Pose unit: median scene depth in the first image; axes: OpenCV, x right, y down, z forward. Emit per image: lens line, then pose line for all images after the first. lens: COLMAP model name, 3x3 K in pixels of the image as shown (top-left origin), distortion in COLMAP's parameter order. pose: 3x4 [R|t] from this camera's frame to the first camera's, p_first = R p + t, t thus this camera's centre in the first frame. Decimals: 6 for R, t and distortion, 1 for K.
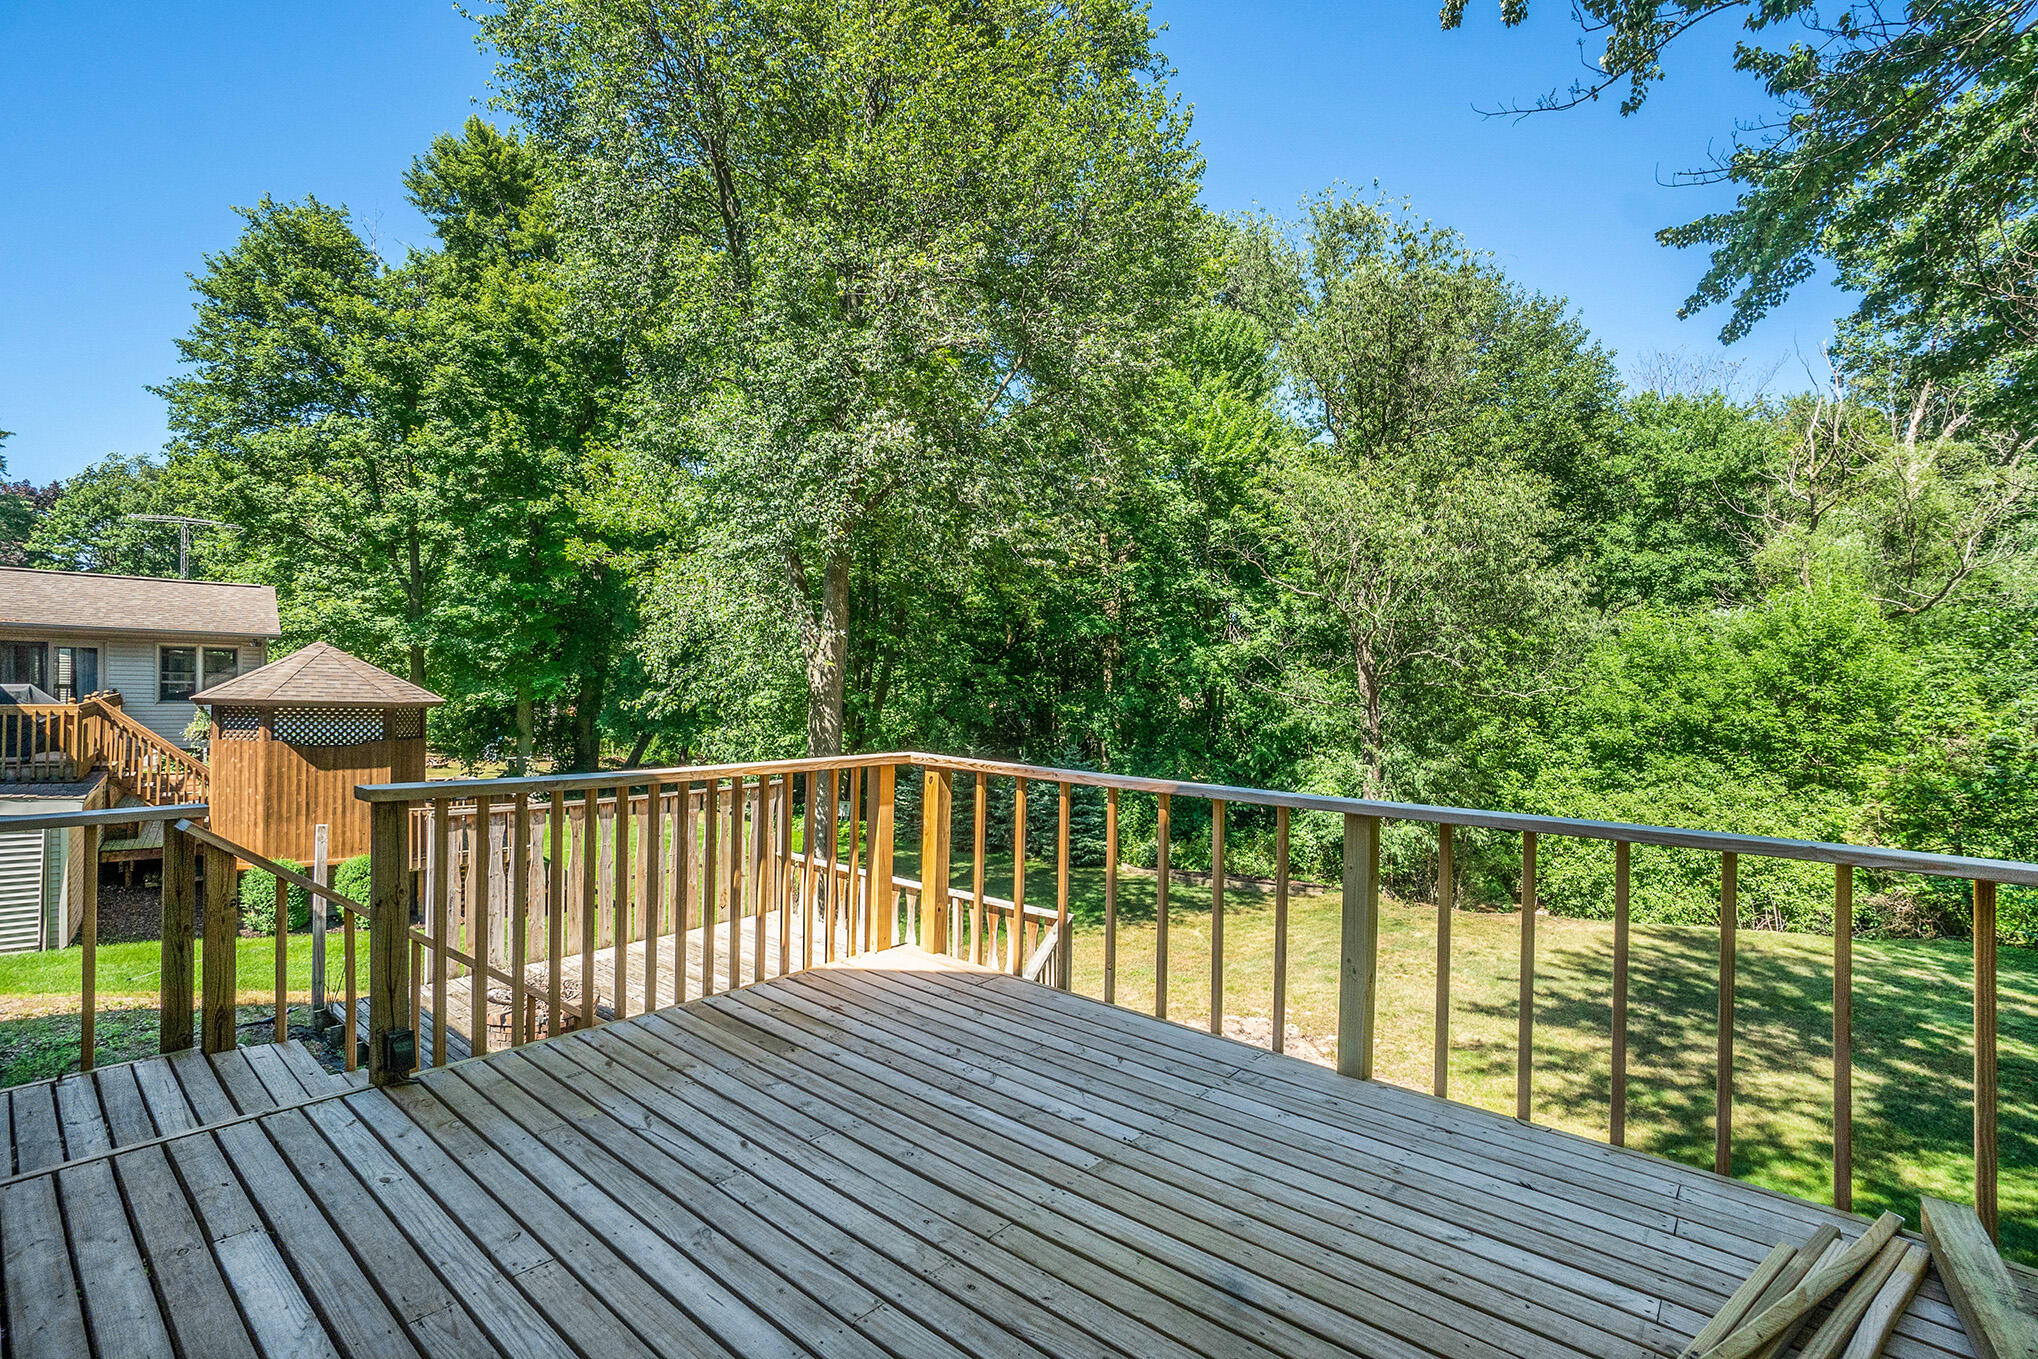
lens RADIAL K [[957.2, 0, 1010.1], [0, 957.2, 676.8], [0, 0, 1]] dist [-0.044896, 0.015868]
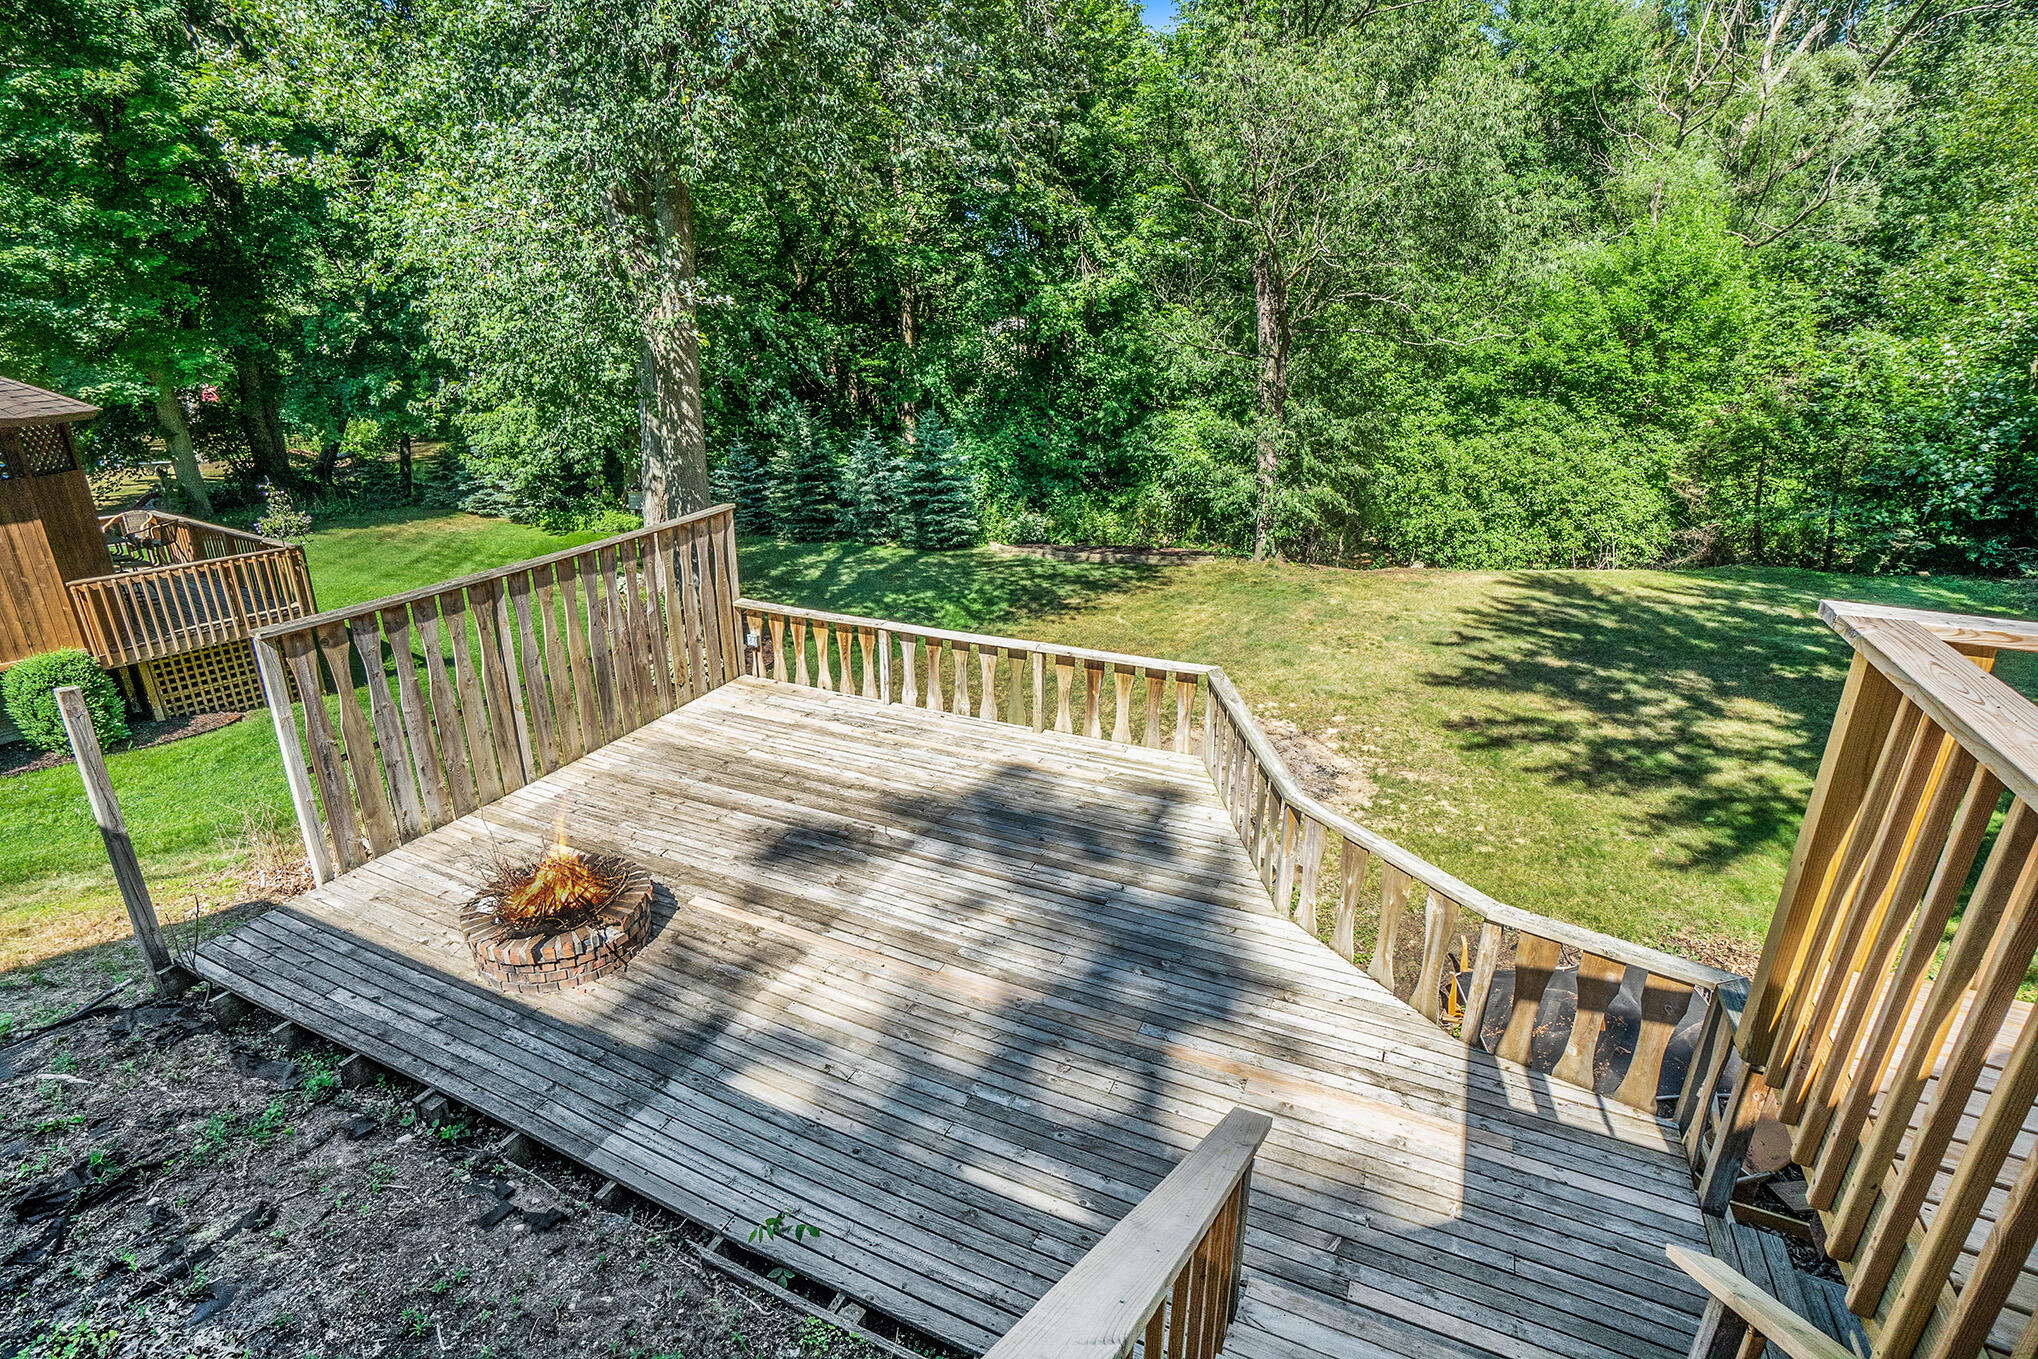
lens RADIAL K [[957.2, 0, 961.3], [0, 957.2, 666.0], [0, 0, 1]] dist [-0.044896, 0.015868]
pose [[0.963954, -0.113169, 0.240800, -0.157868], [0.021703, 0.935462, 0.352761, -0.017985], [-0.265181, -0.334820, 0.904198, 0.161300]]
